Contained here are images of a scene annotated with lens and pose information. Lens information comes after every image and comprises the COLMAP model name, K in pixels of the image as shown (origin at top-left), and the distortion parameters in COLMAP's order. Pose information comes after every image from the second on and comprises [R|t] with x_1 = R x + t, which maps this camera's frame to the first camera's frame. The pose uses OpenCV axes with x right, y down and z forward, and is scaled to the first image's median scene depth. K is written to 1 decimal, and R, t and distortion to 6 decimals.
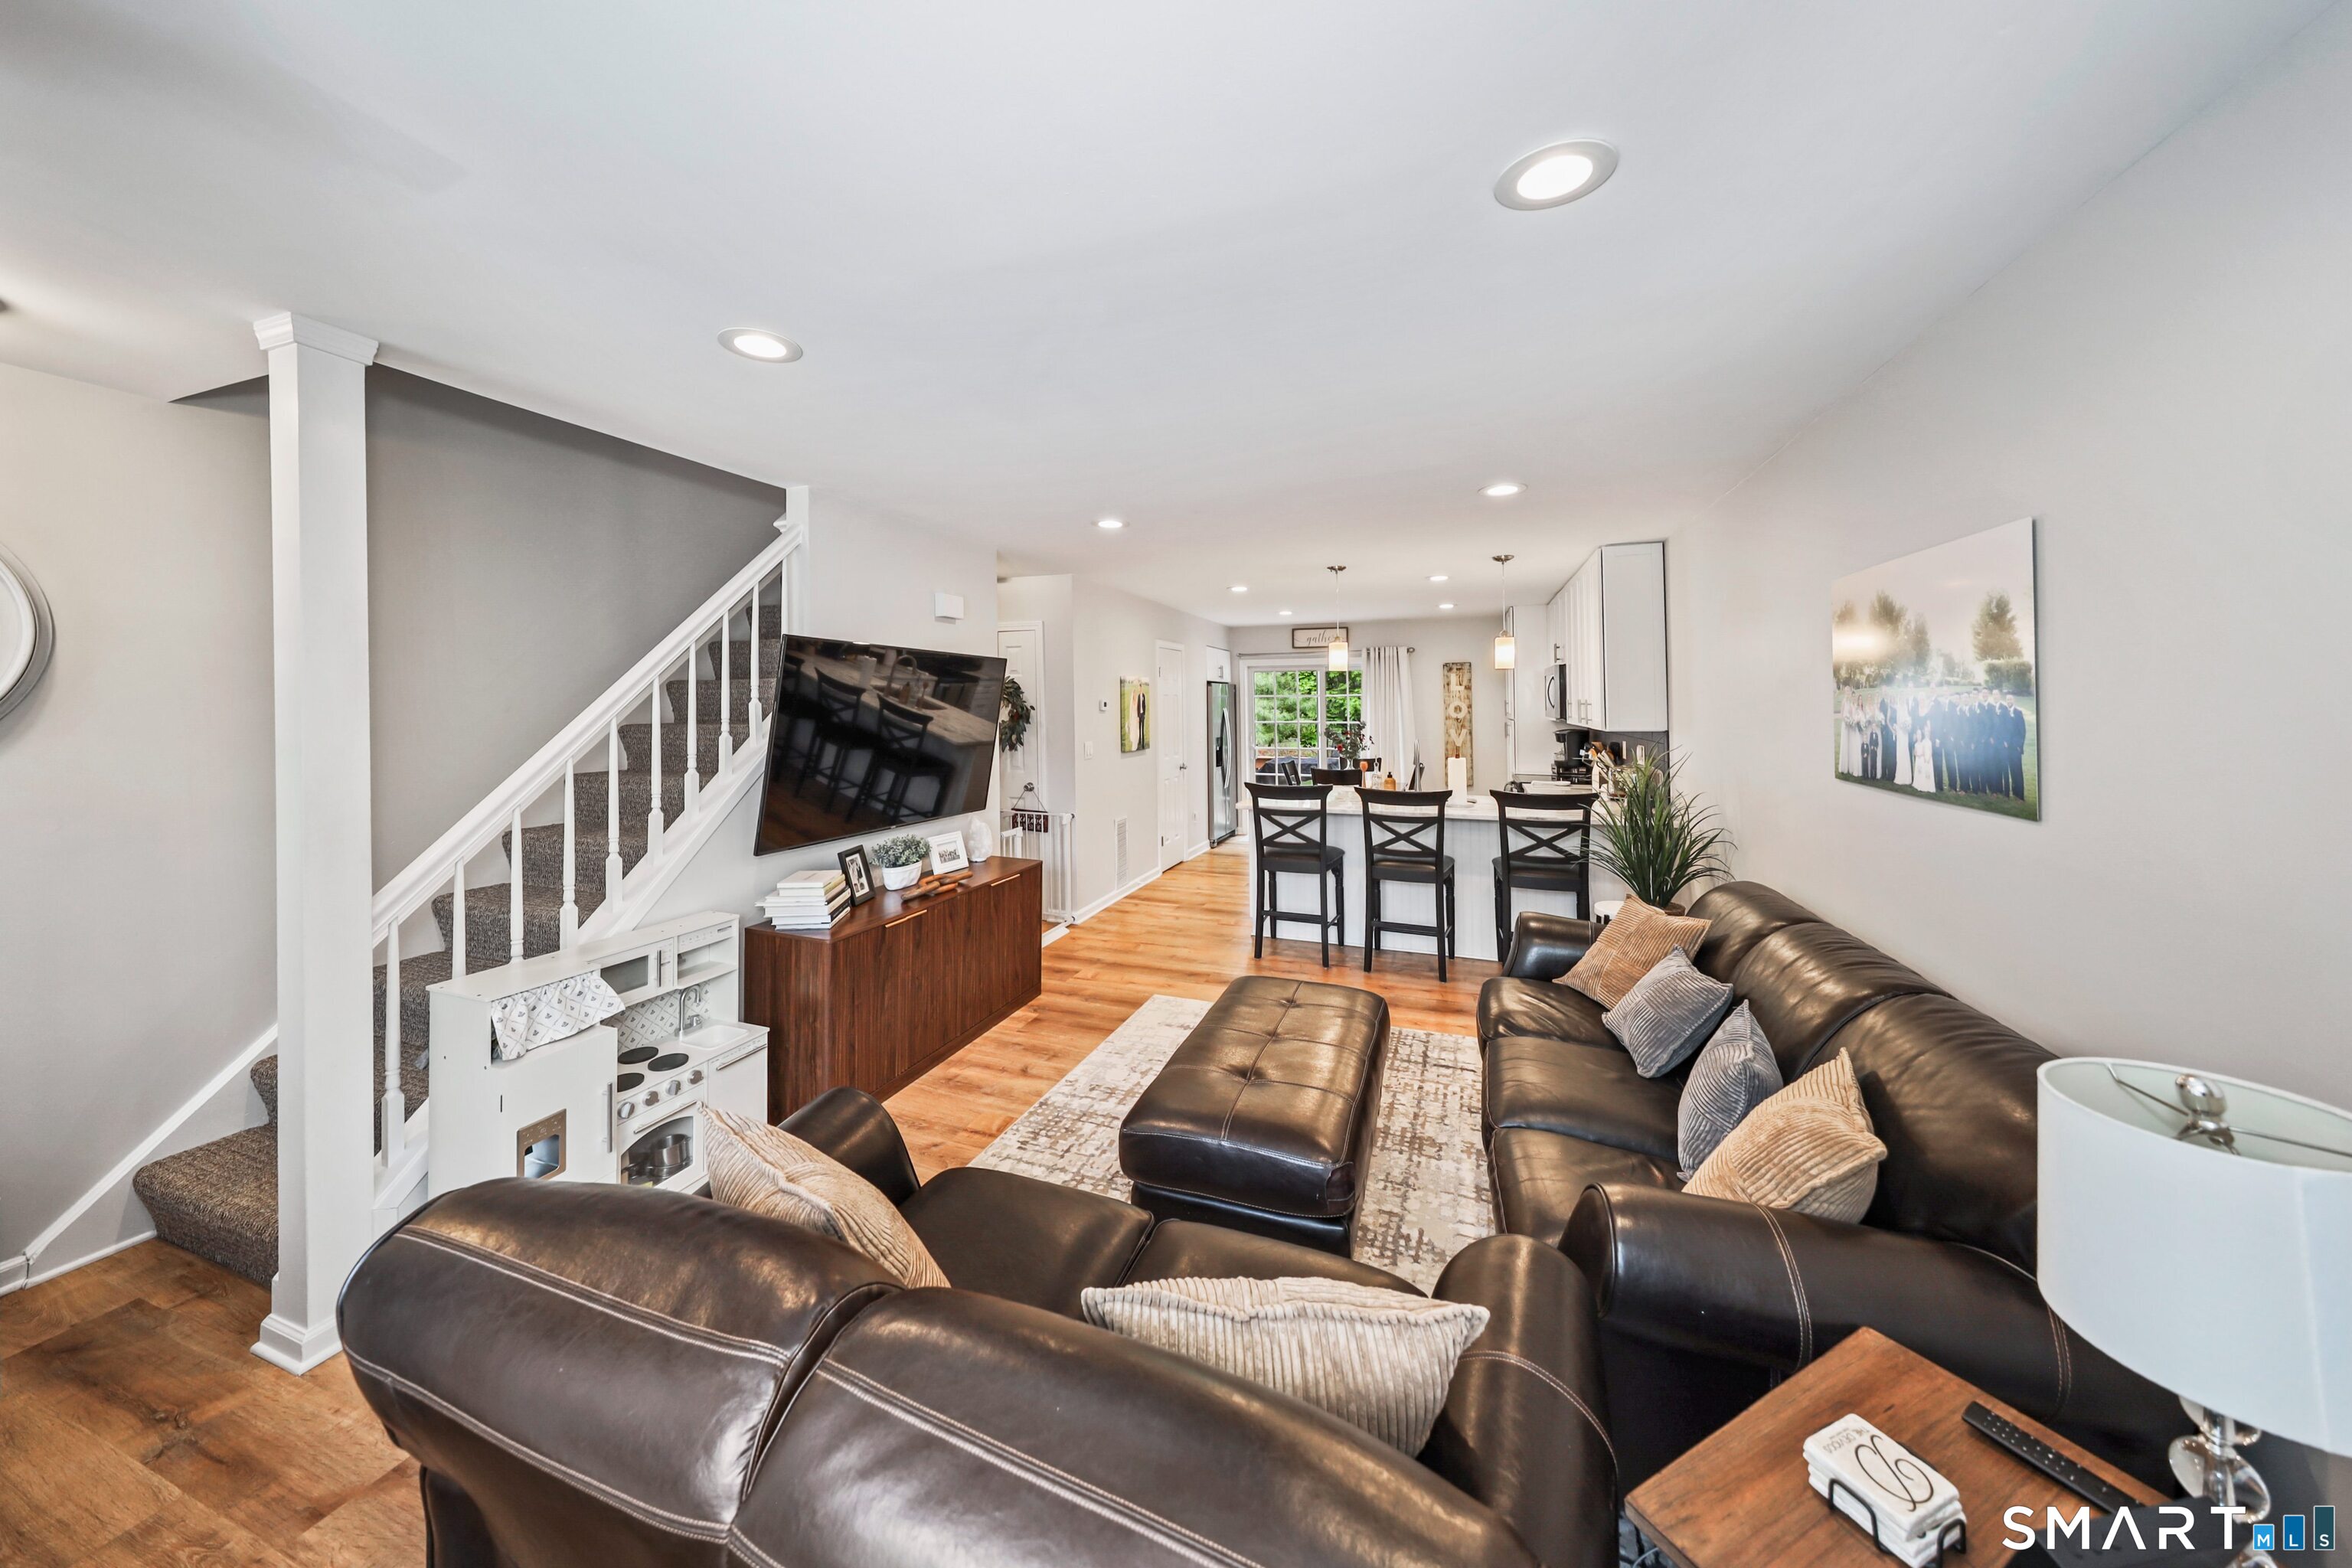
lens RADIAL K [[789.0, 0, 1169.1], [0, 789.0, 695.8], [0, 0, 1]] dist [-0.000209, -0.000136]
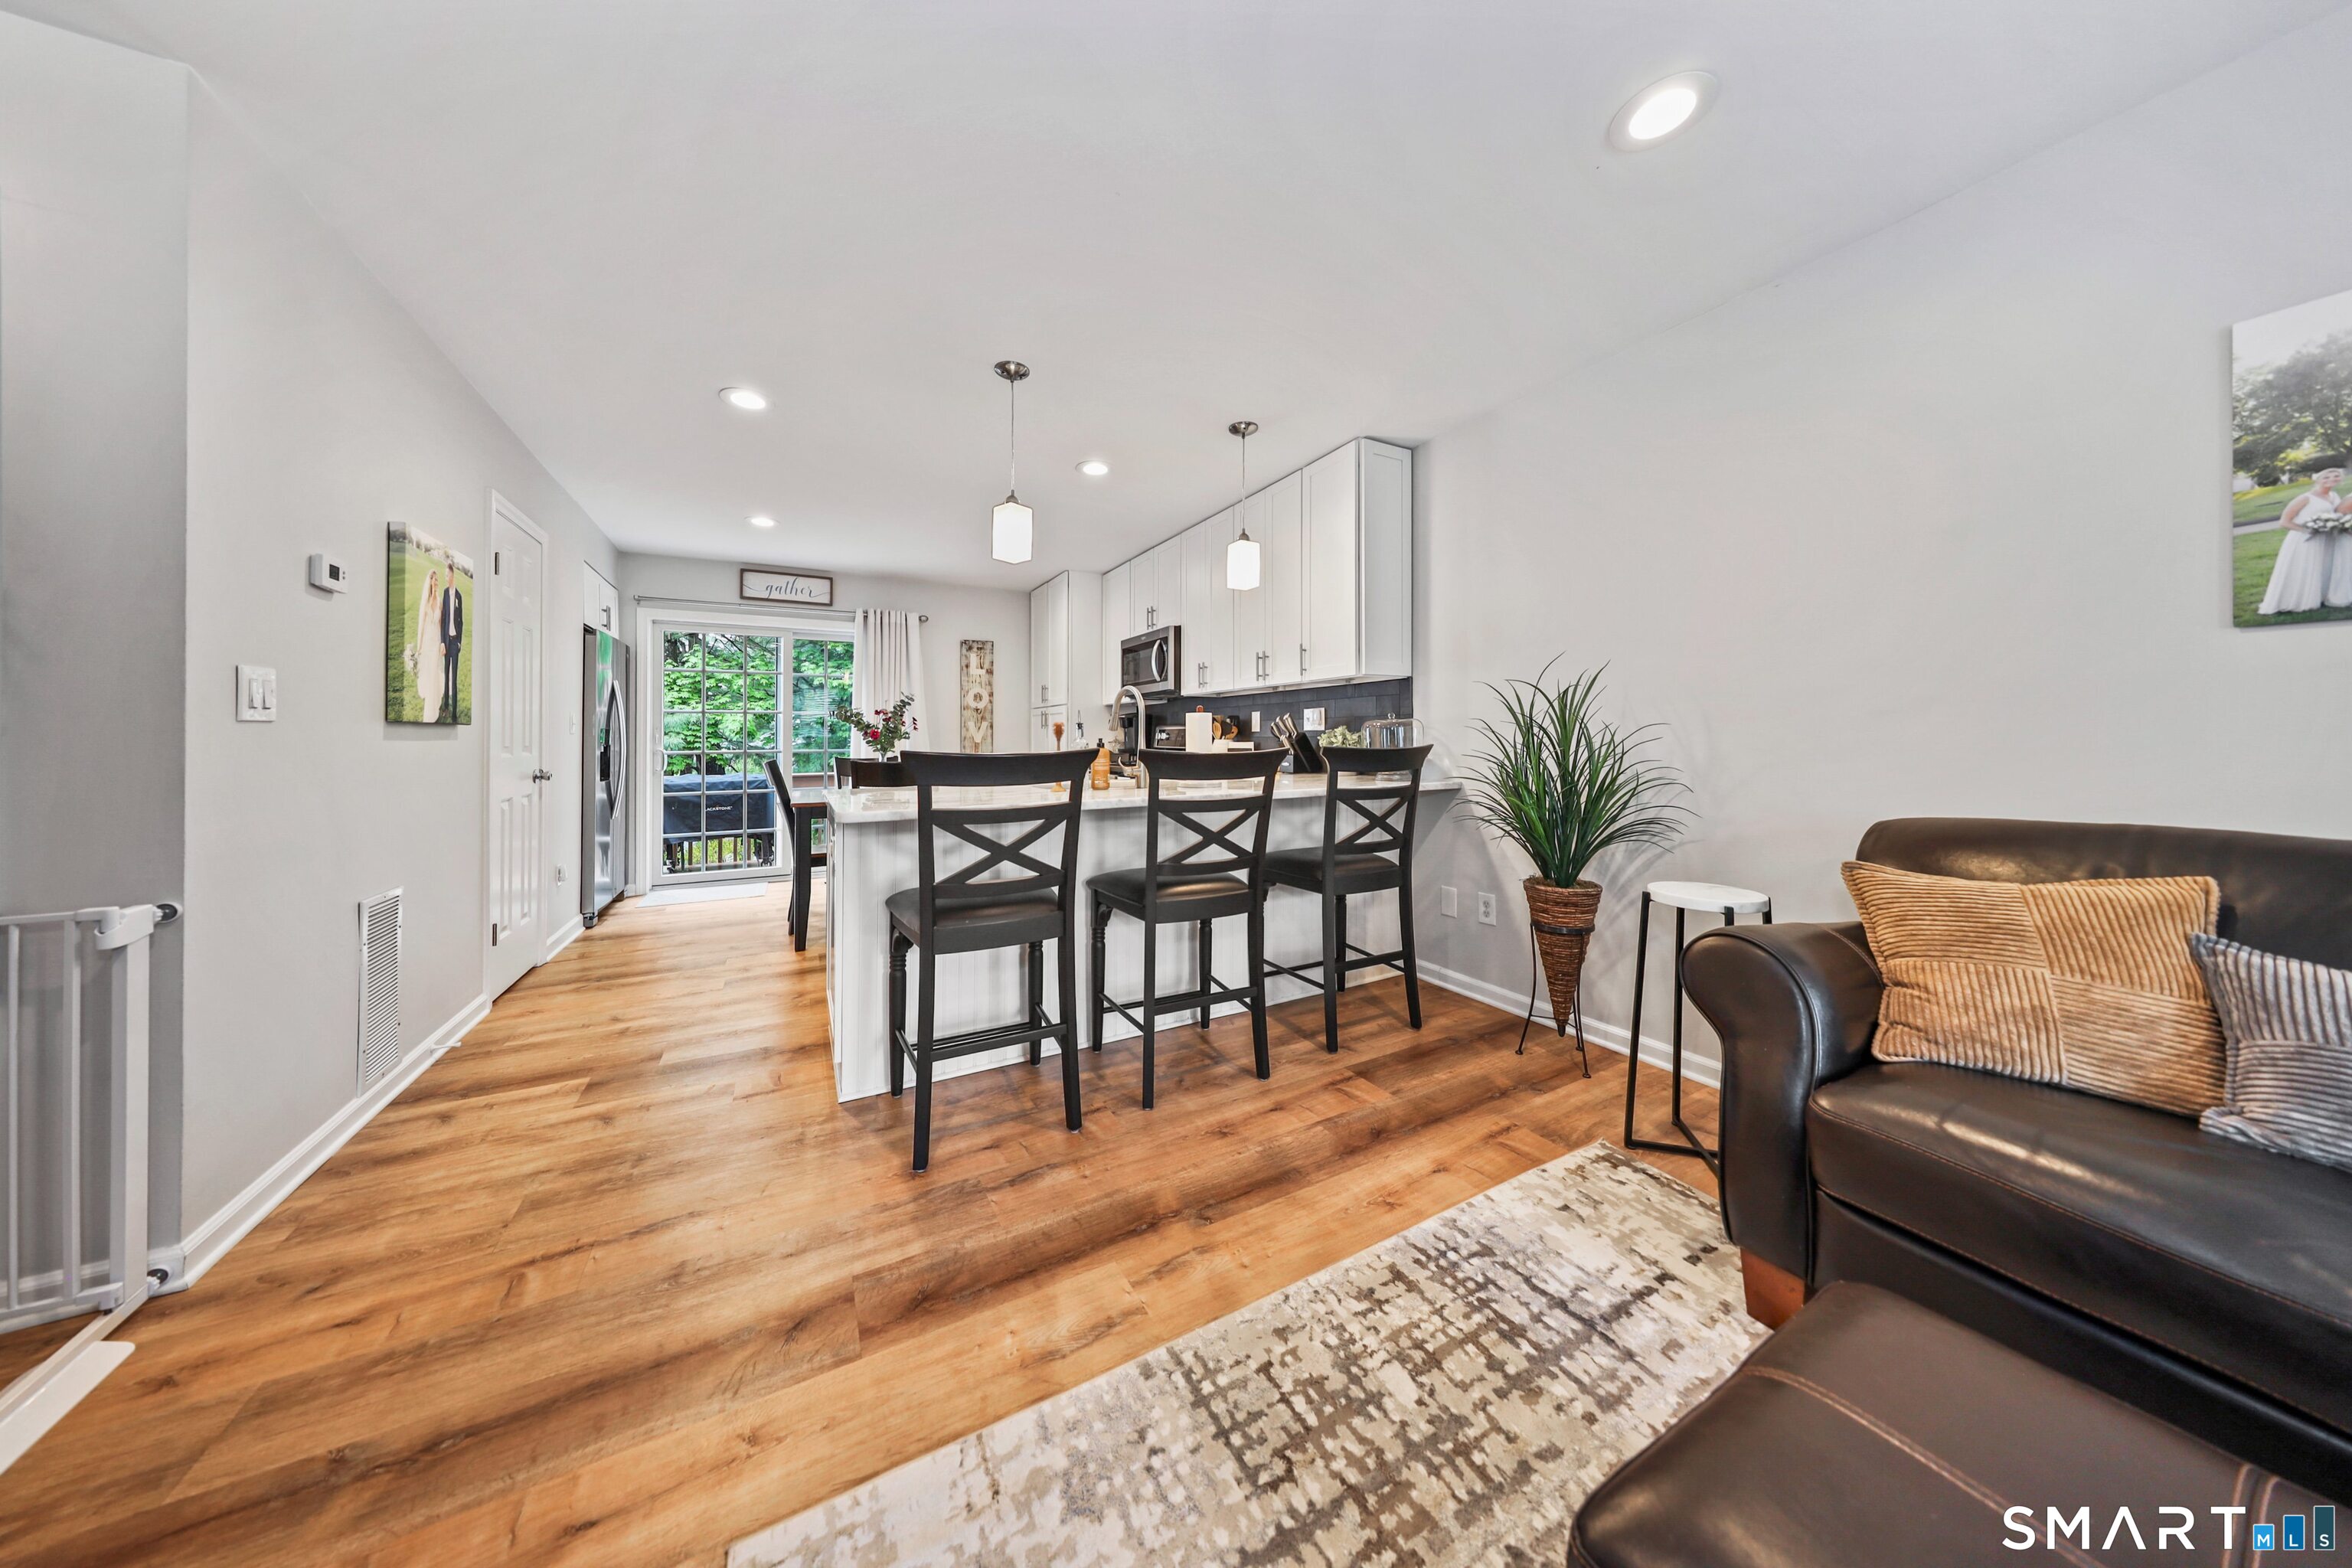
lens RADIAL K [[705.8, 0, 1168.3], [0, 705.8, 730.0], [0, 0, 1]] dist [0.001632, 0.000025]
pose [[0.663041, 0.012571, 0.748477, -0.113841], [-0.005585, 0.999914, -0.011846, 0.134029], [-0.748562, 0.003675, 0.663055, 0.848537]]
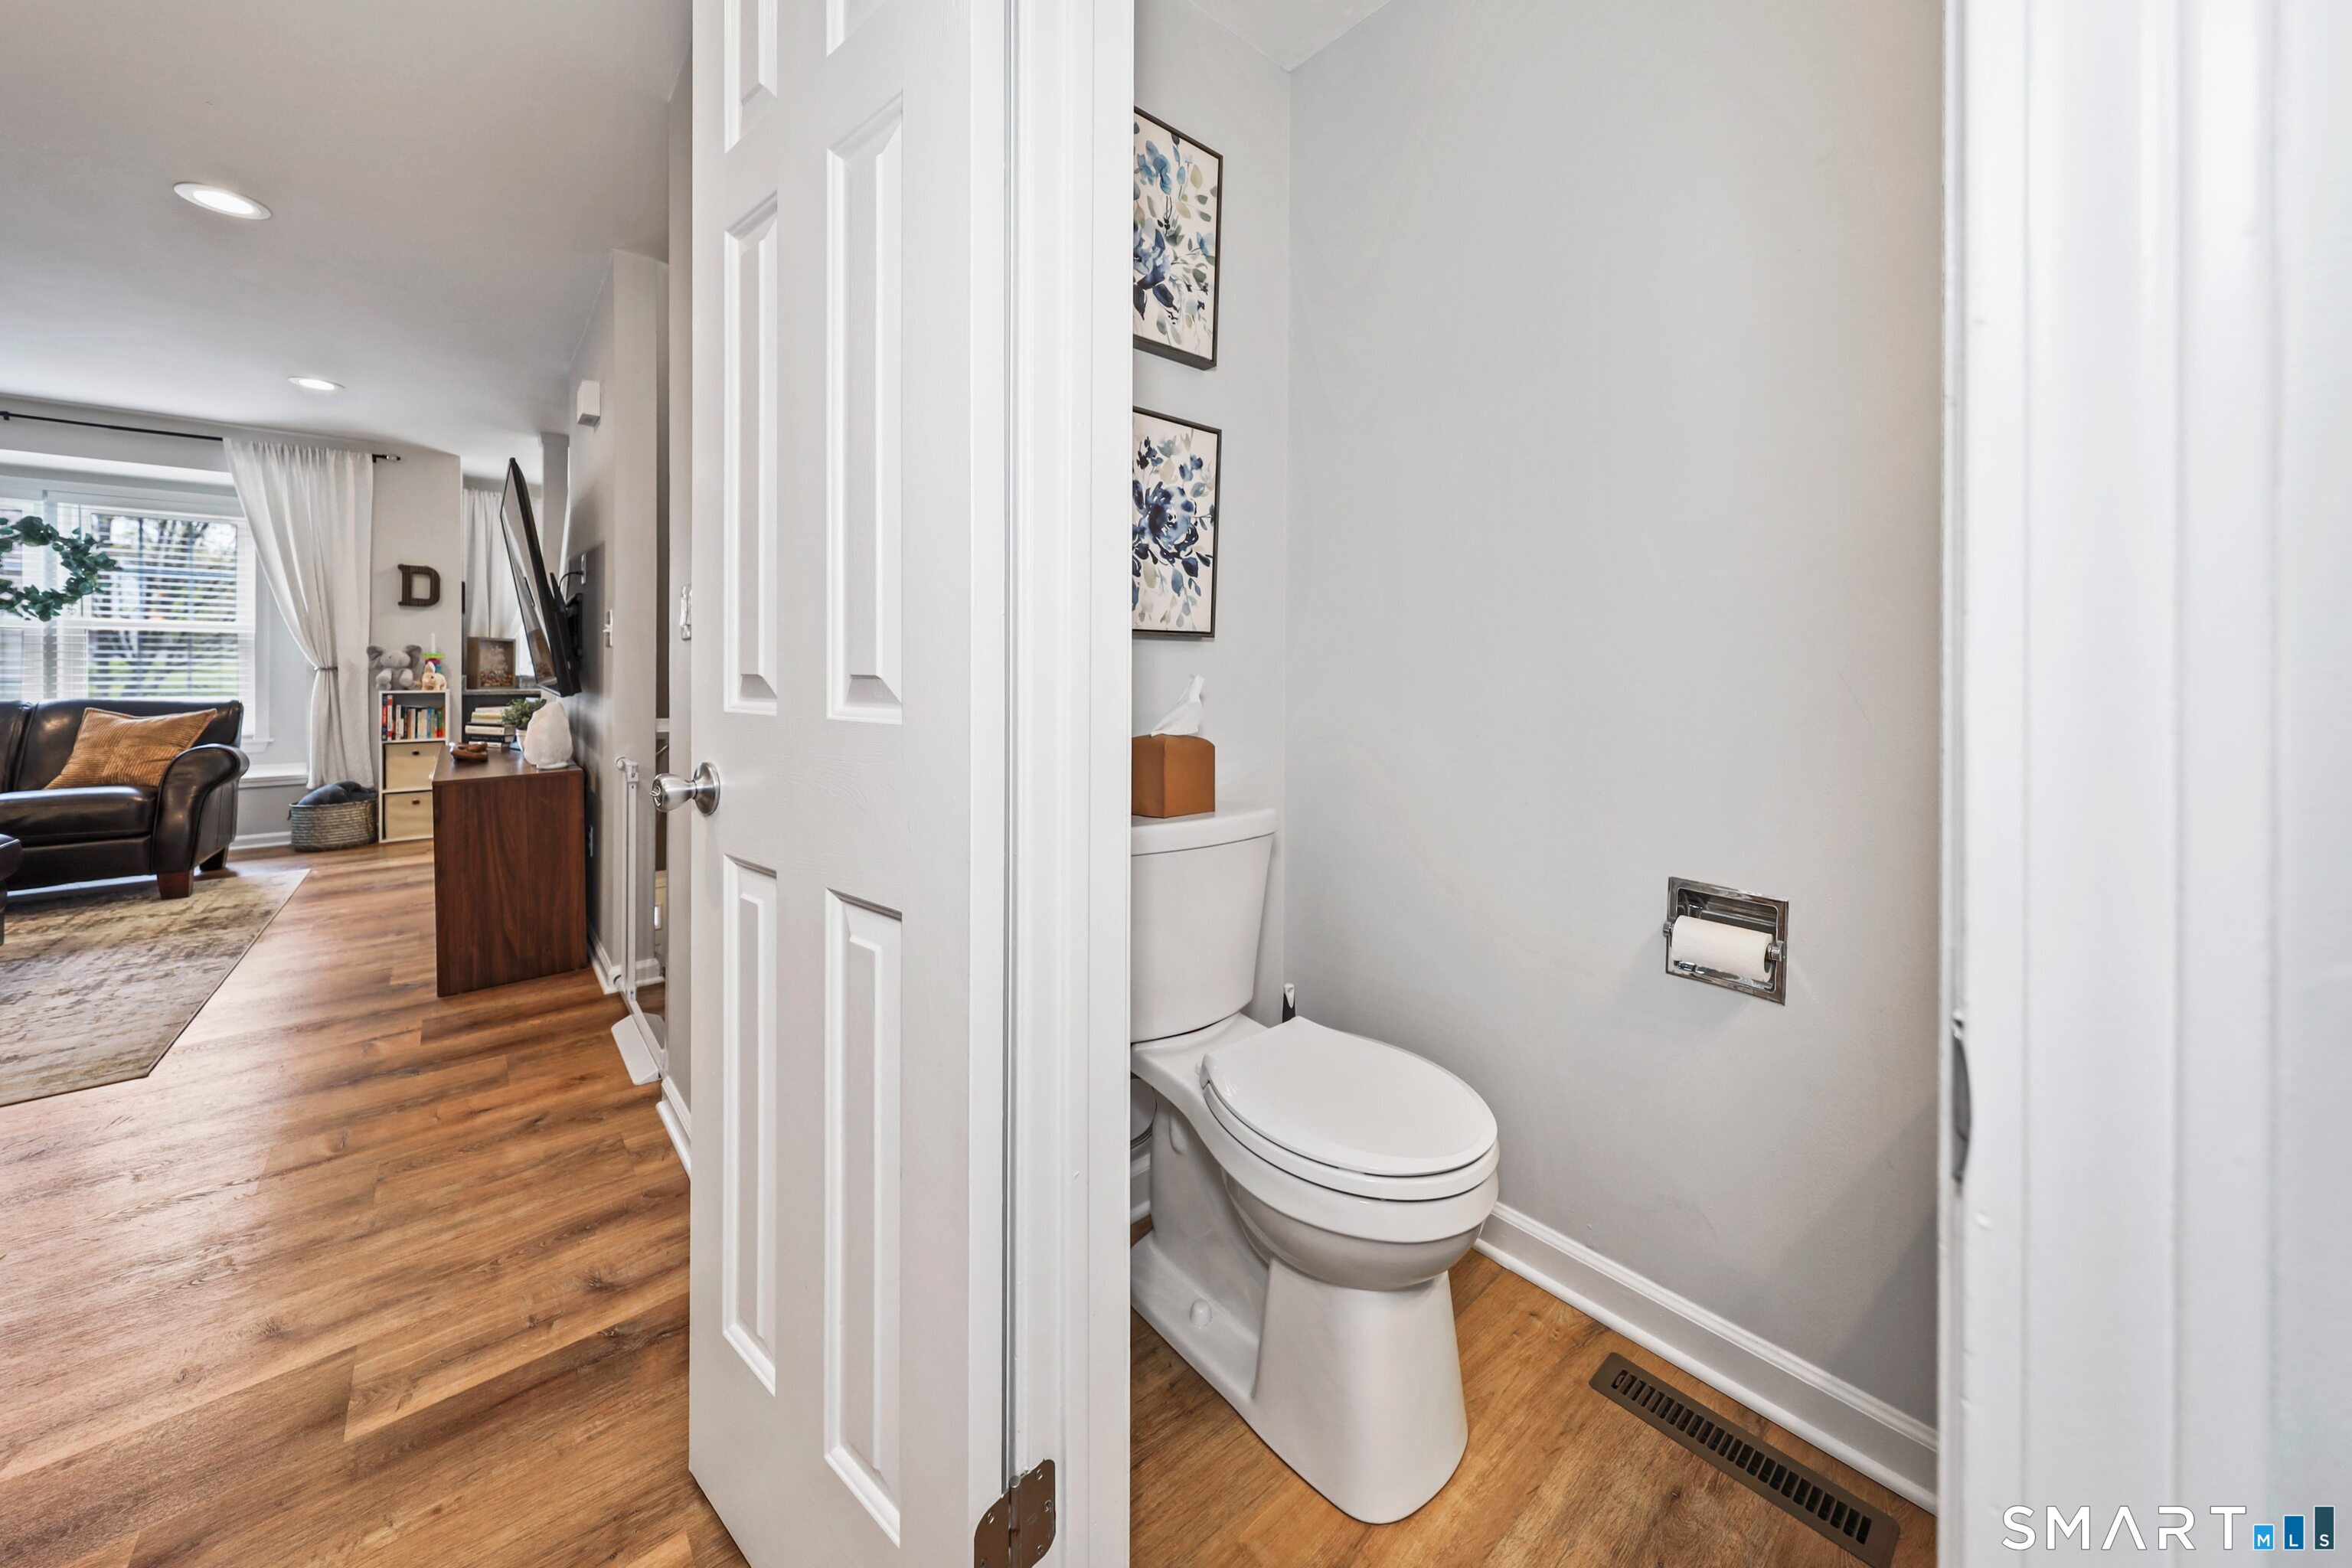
lens RADIAL K [[822.5, 0, 1163.8], [0, 822.5, 673.5], [0, 0, 1]] dist [0.001630, 0.000039]
pose [[-0.483261, 0.007462, -0.875445, 0.140627], [0.007212, 0.999964, 0.004542, 0.147302], [0.875447, -0.004119, -0.483297, 2.072545]]
